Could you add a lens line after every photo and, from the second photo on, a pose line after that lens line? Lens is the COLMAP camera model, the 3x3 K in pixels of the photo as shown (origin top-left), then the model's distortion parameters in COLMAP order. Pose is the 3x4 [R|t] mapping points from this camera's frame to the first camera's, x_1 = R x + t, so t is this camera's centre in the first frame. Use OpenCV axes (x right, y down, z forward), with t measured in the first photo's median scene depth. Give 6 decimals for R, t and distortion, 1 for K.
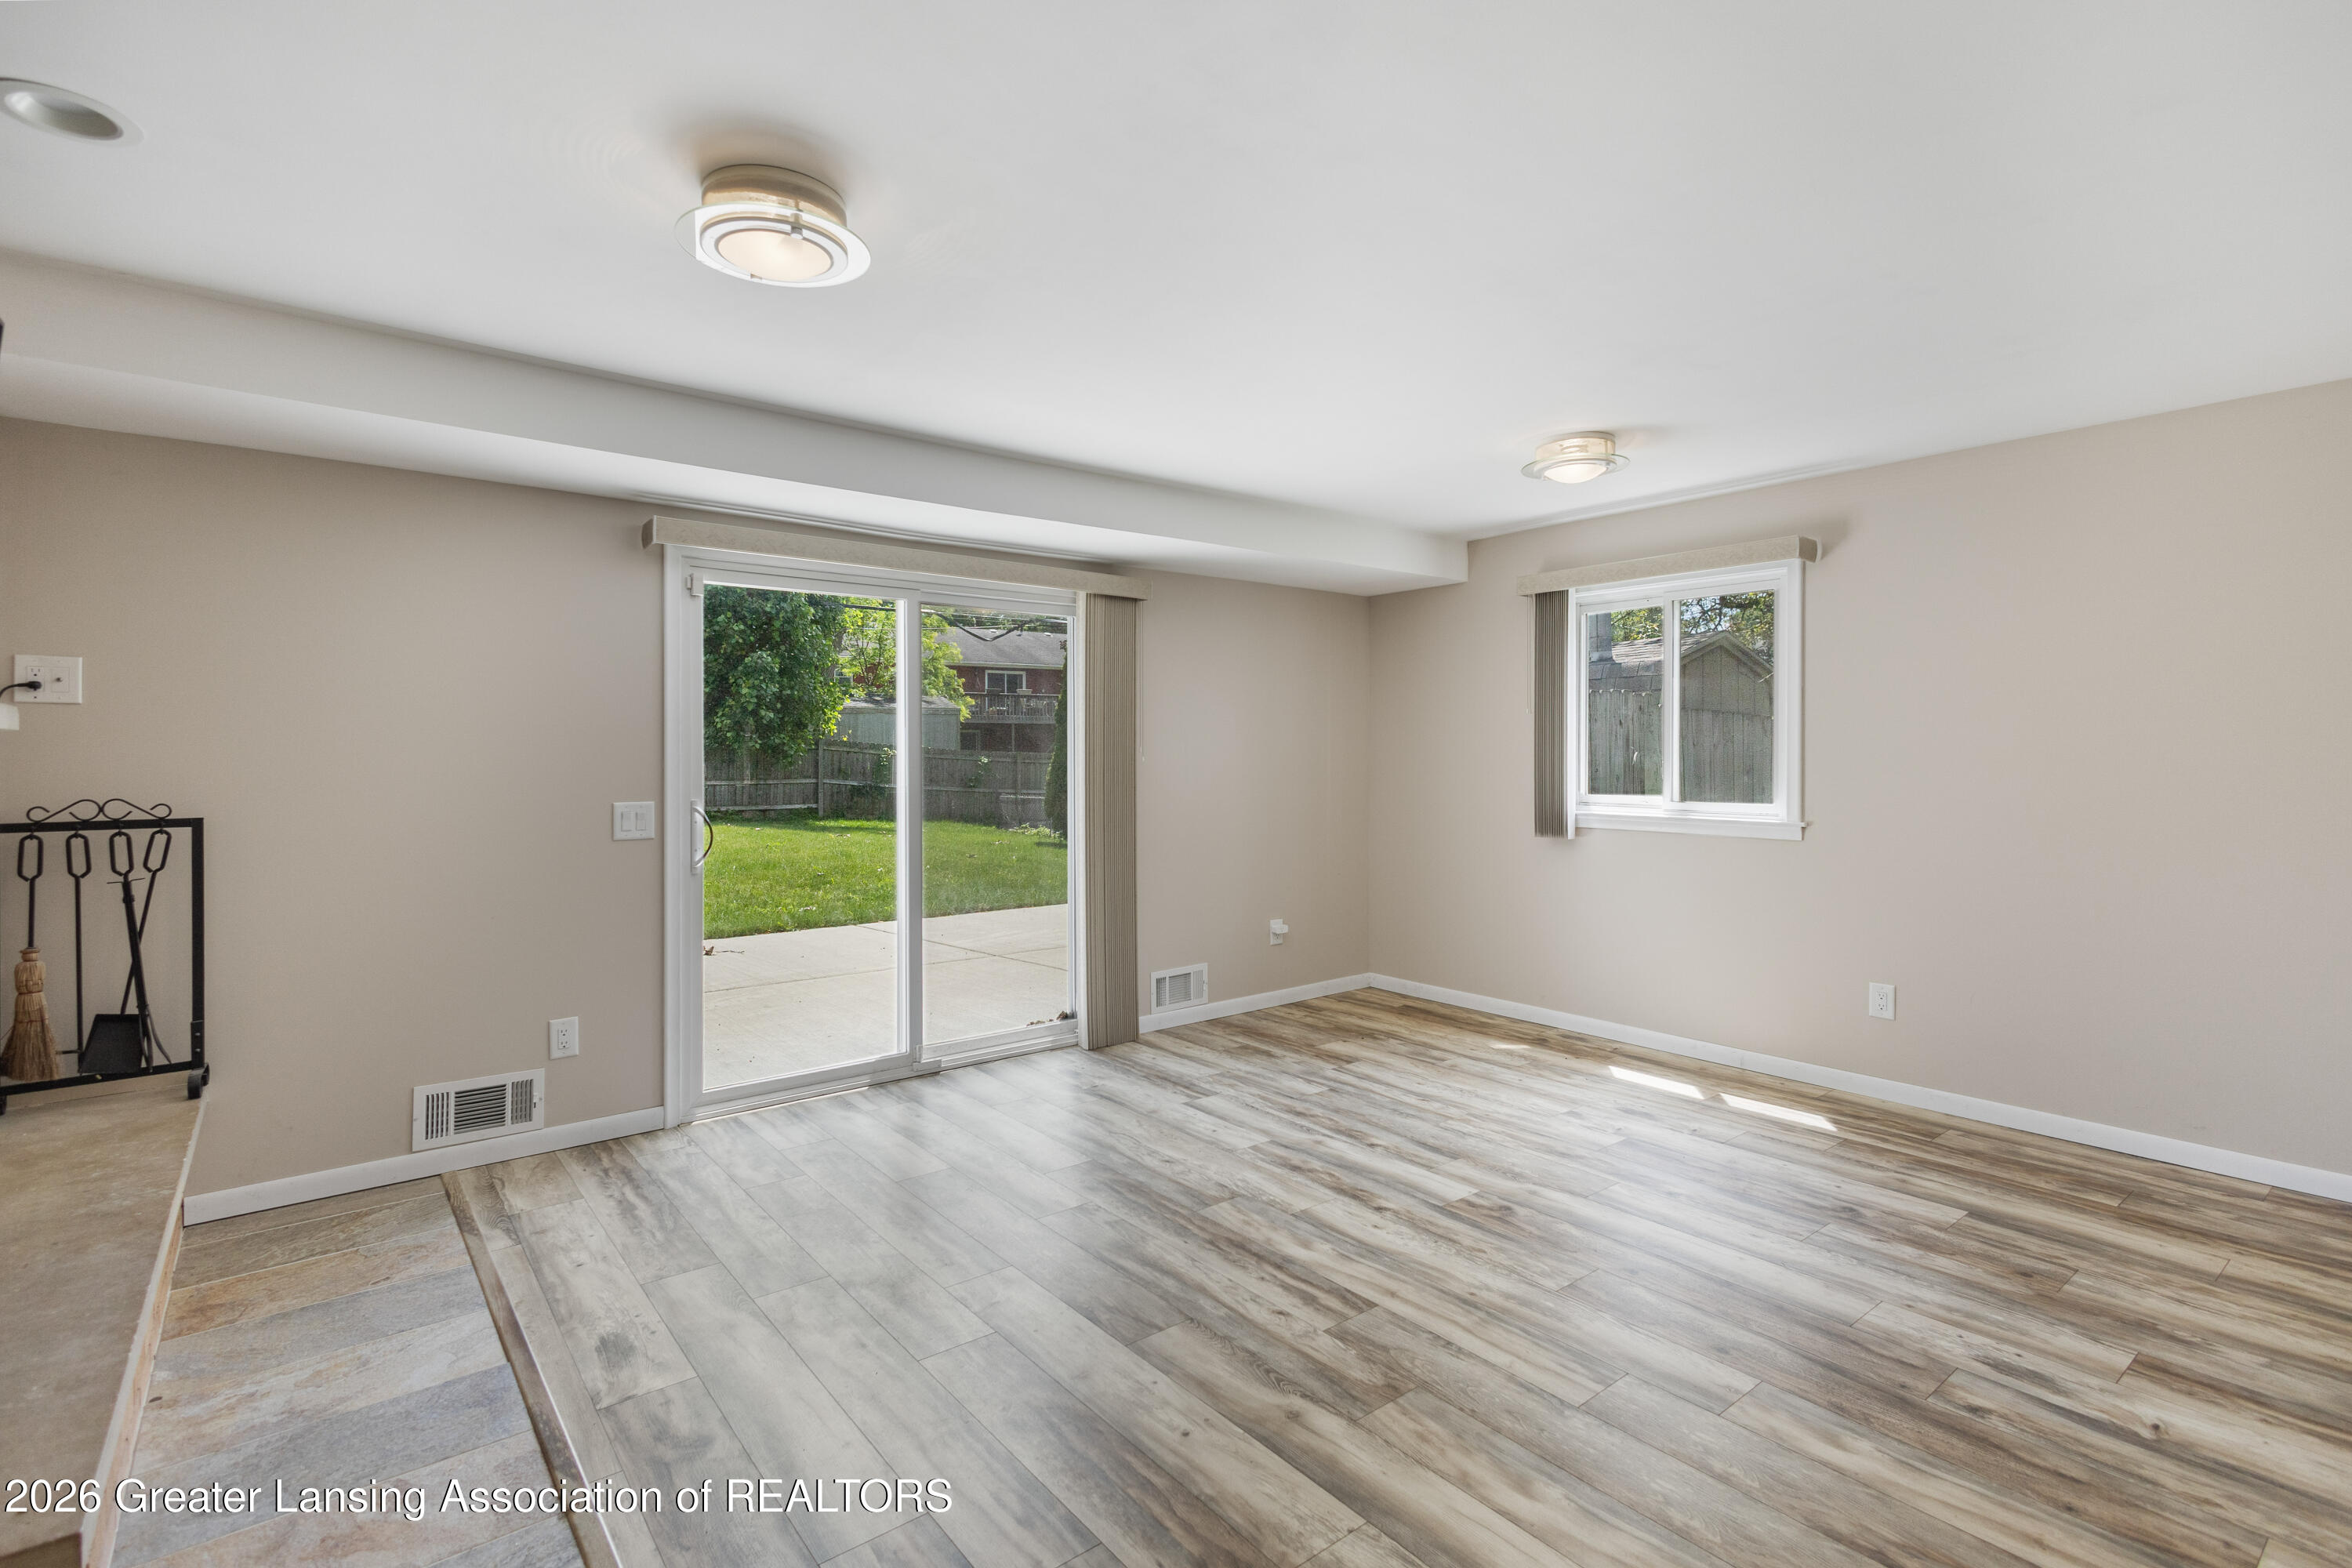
lens RADIAL K [[1100.7, 0, 1188.0], [0, 1100.7, 772.6], [0, 0, 1]] dist [0.005080, -0.001155]
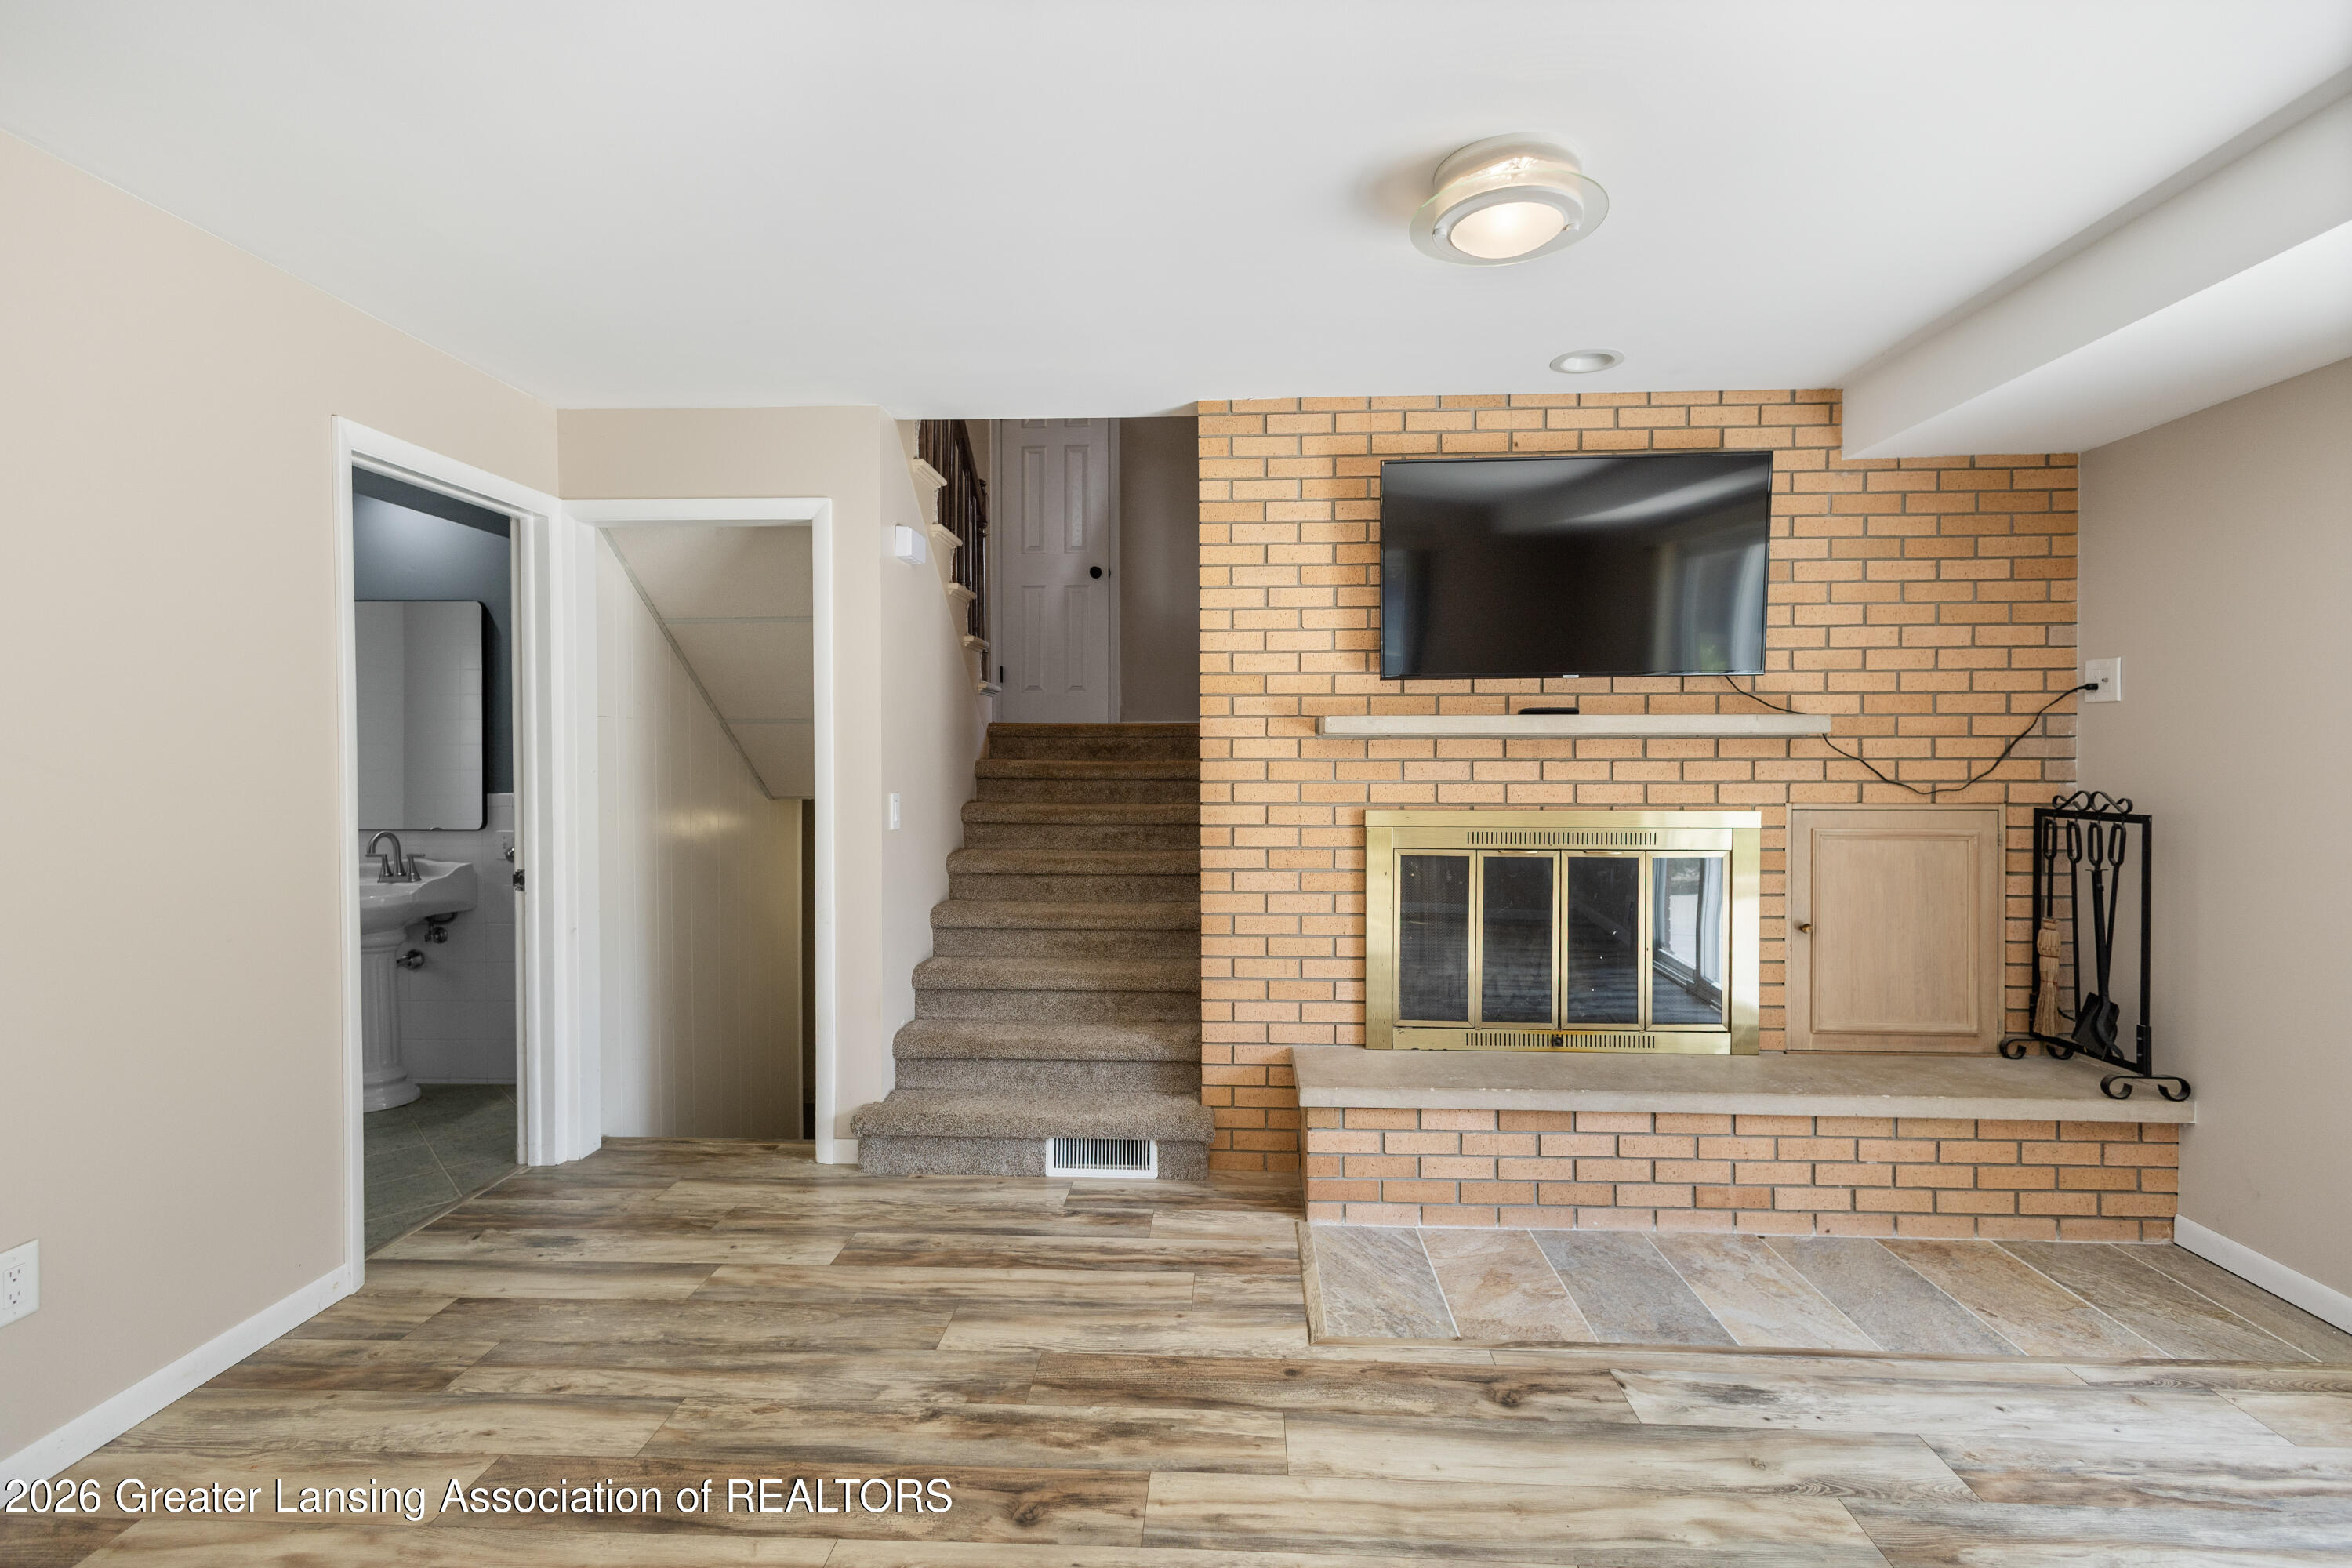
lens RADIAL K [[1100.7, 0, 1191.9], [0, 1100.7, 765.7], [0, 0, 1]] dist [0.005080, -0.001155]
pose [[-0.657681, 0.011903, -0.753202, 0.377073], [-0.010442, 0.999635, 0.024915, -0.017579], [0.753224, 0.024251, -0.657317, 1.002421]]
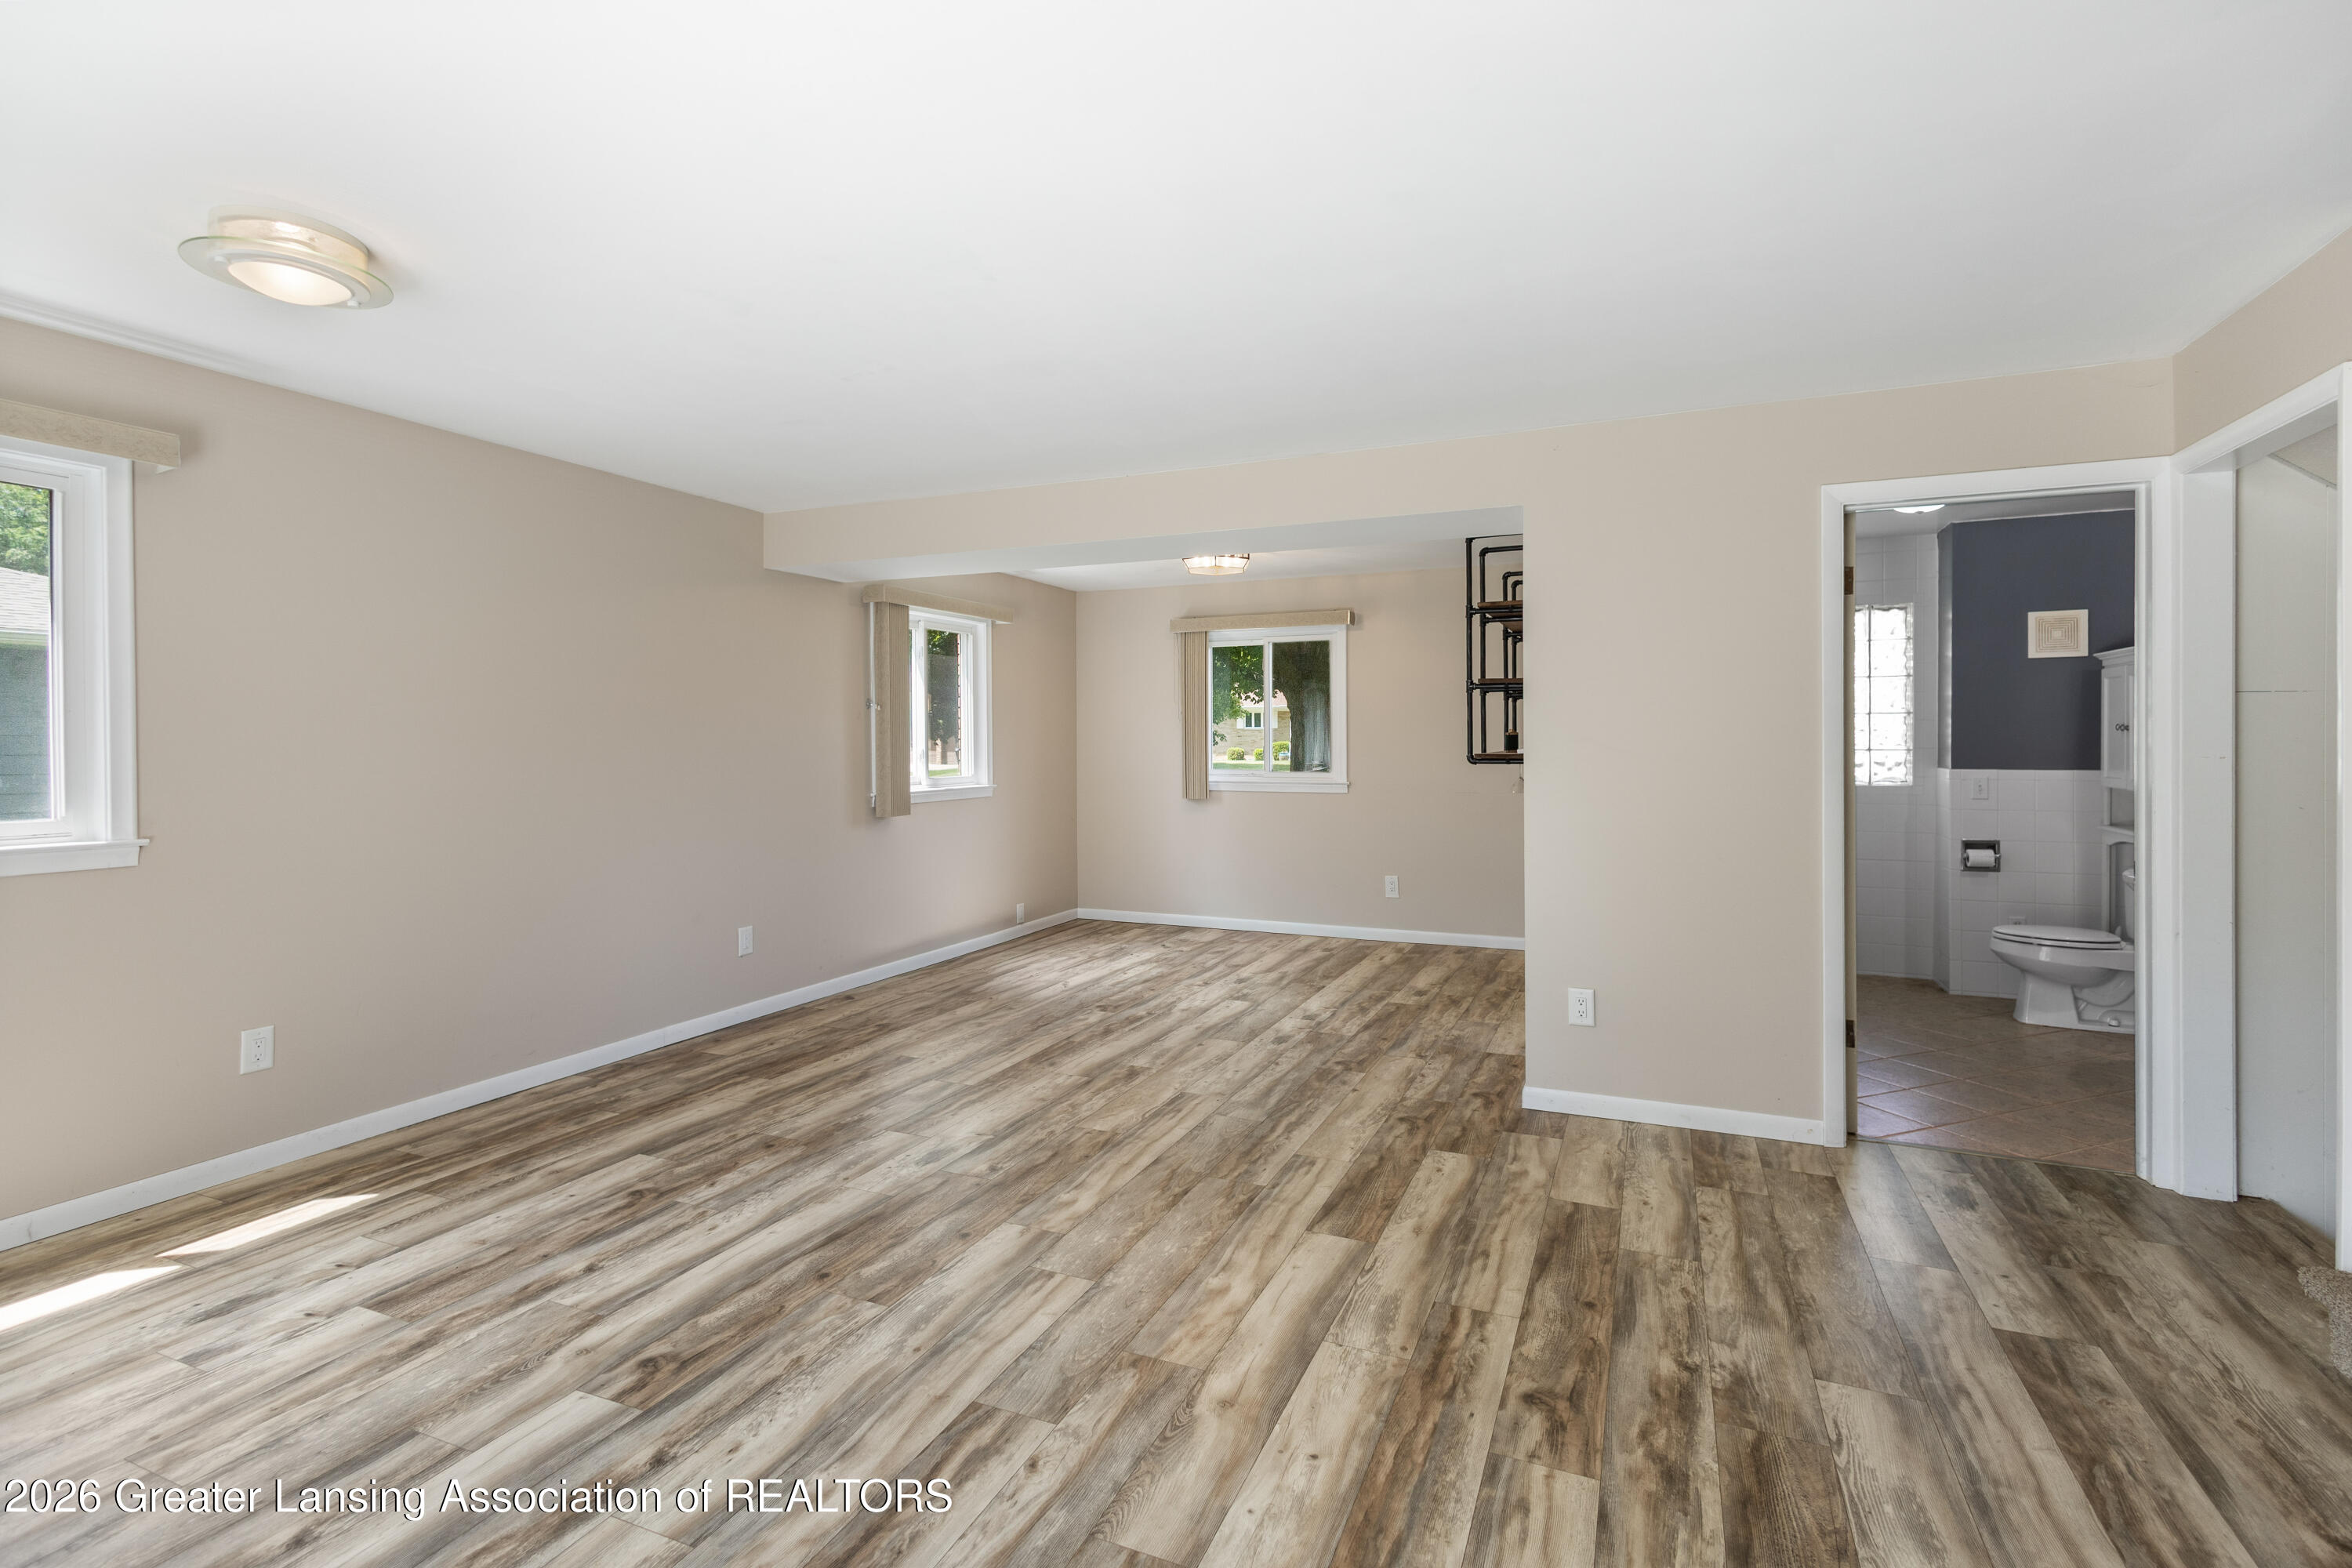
lens RADIAL K [[1100.7, 0, 1169.6], [0, 1100.7, 724.2], [0, 0, 1]] dist [0.005080, -0.001155]
pose [[-0.458712, 0.015579, 0.888449, -0.555038], [0.020307, 0.999769, -0.007047, -0.017900], [-0.888353, 0.014809, -0.458922, 1.069056]]
